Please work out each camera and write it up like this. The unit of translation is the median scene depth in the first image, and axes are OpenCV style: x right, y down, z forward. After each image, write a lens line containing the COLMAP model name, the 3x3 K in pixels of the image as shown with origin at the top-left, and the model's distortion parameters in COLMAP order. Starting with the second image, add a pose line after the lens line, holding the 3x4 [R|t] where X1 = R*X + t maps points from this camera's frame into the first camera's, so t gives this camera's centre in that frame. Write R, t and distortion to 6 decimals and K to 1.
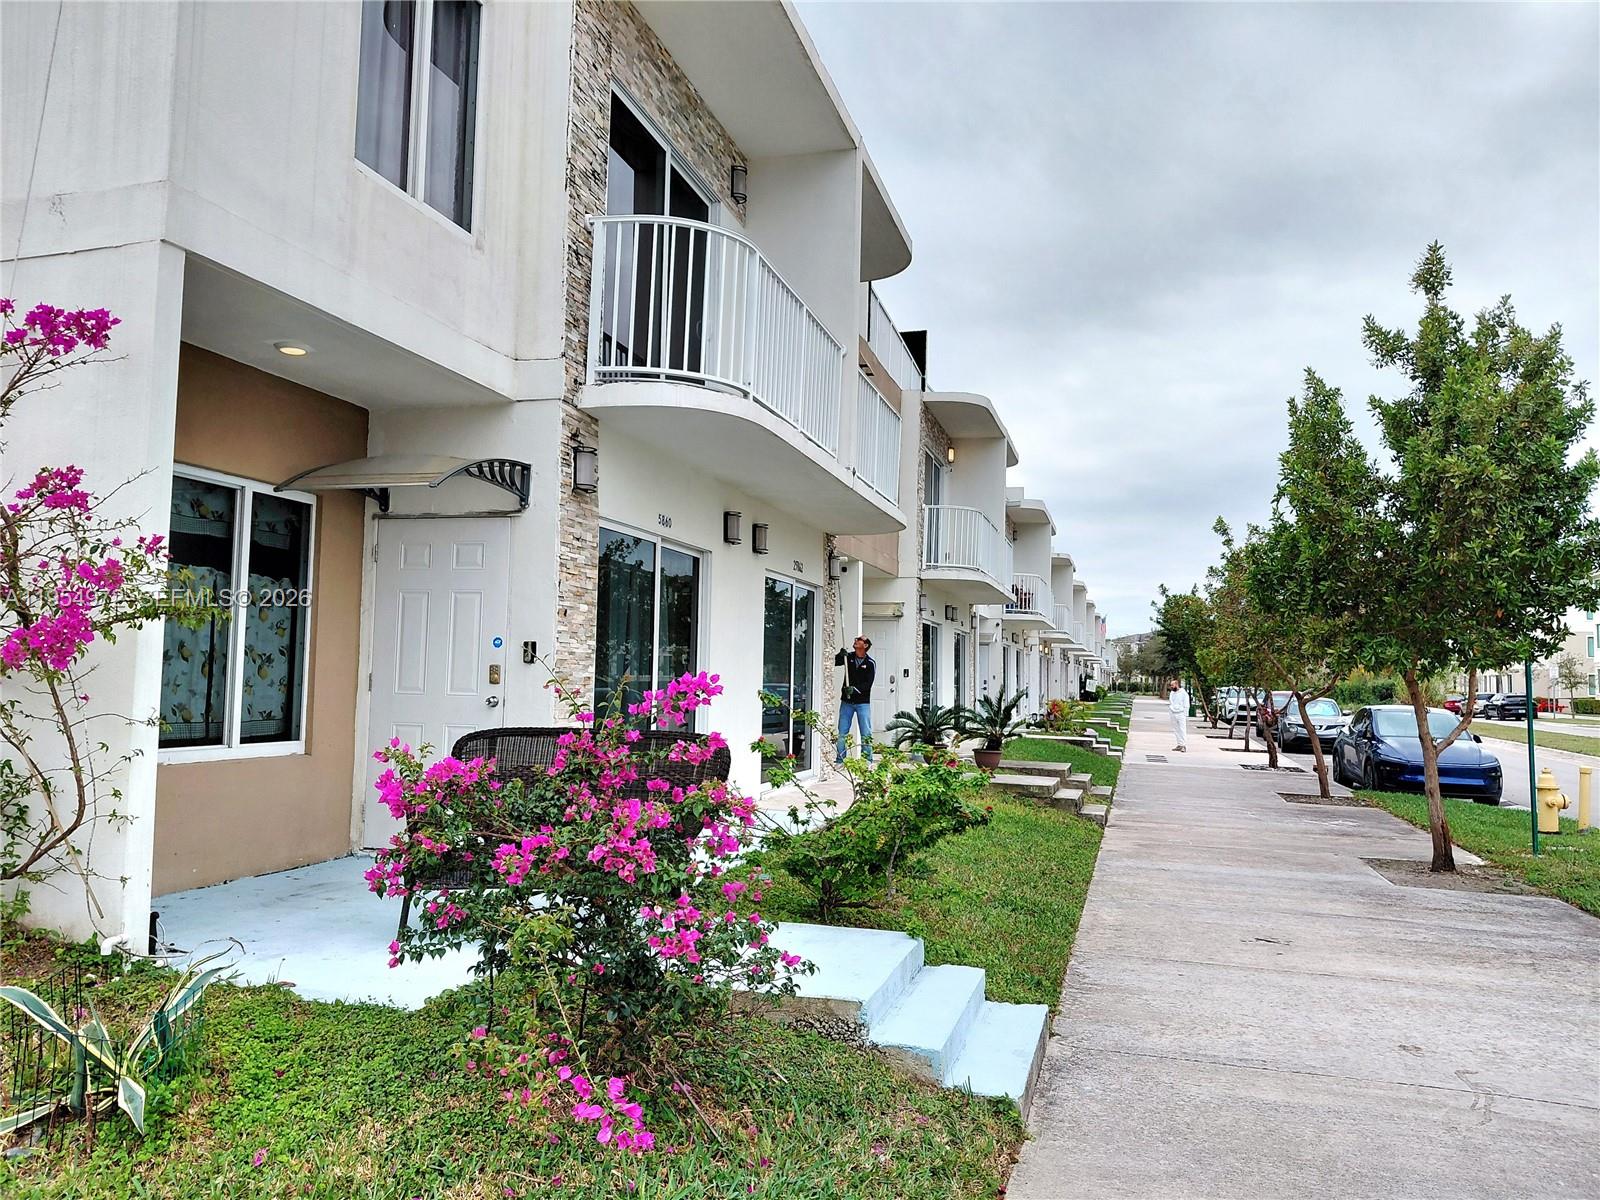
lens RADIAL K [[1194.2, 0, 800.0], [0, 1194.2, 600.0], [0, 0, 1]] dist [0.062299, 0.000232]
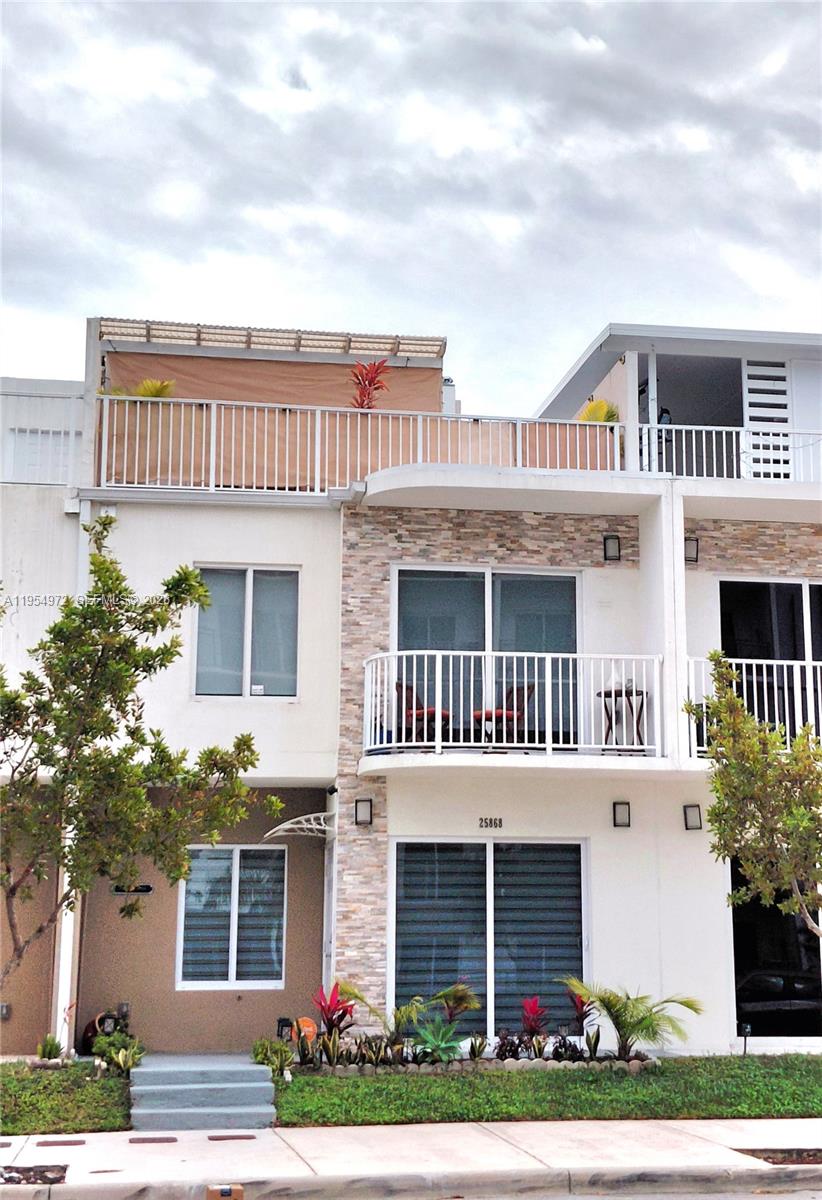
lens RADIAL K [[1840.5, 0, 468.6], [0, 1840.5, 596.3], [0, 0, 1]] dist [0.382537, -1.675310]
pose [[0.437657, -0.210339, -0.874193, 2.190161], [0.076521, 0.977439, -0.196871, 0.118335], [0.895880, 0.019268, 0.443878, -0.024053]]
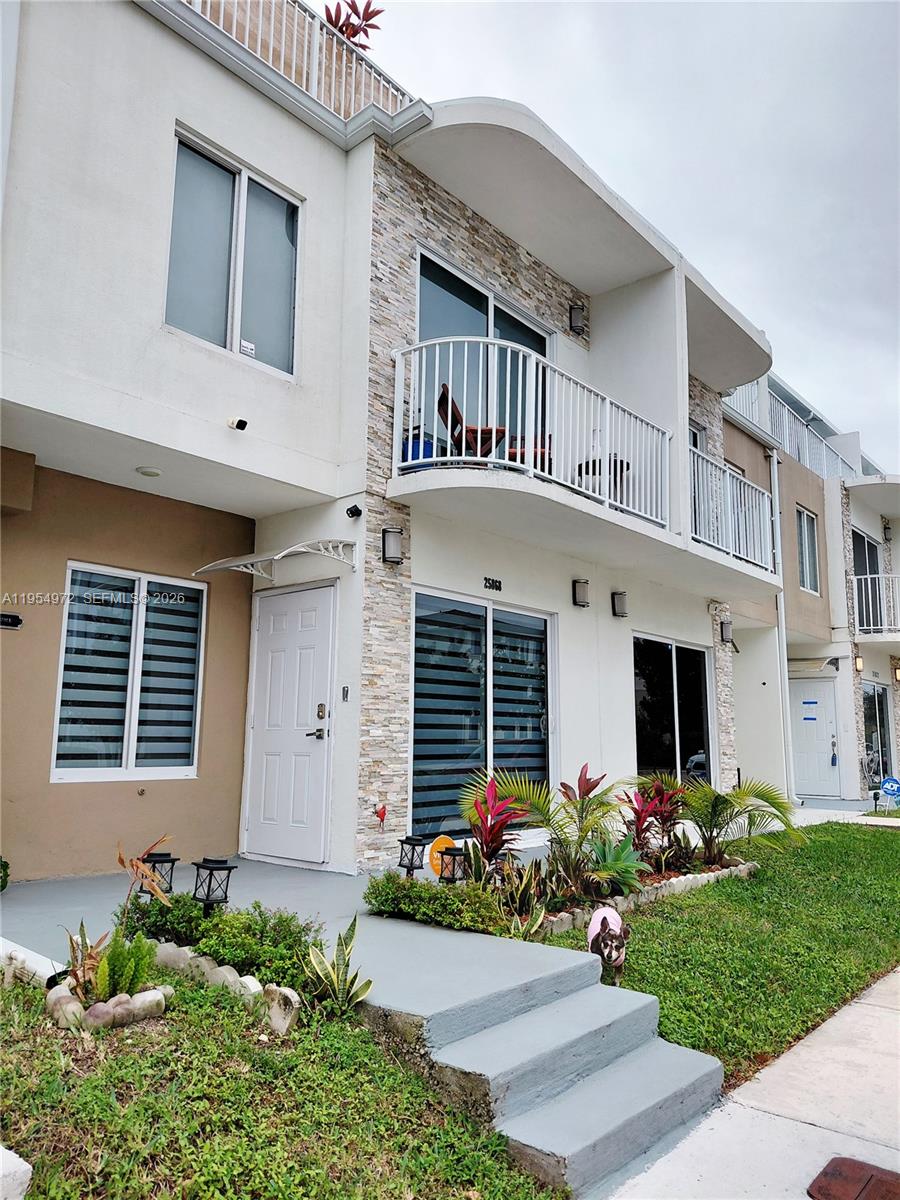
lens RADIAL K [[874.2, 0, 450.0], [0, 874.2, 600.0], [0, 0, 1]] dist [0.098310, -0.000223]
pose [[0.911237, -0.083522, -0.403324, 0.238413], [0.041728, 0.992906, -0.111338, 0.051980], [0.409763, 0.084625, 0.908258, 0.199878]]
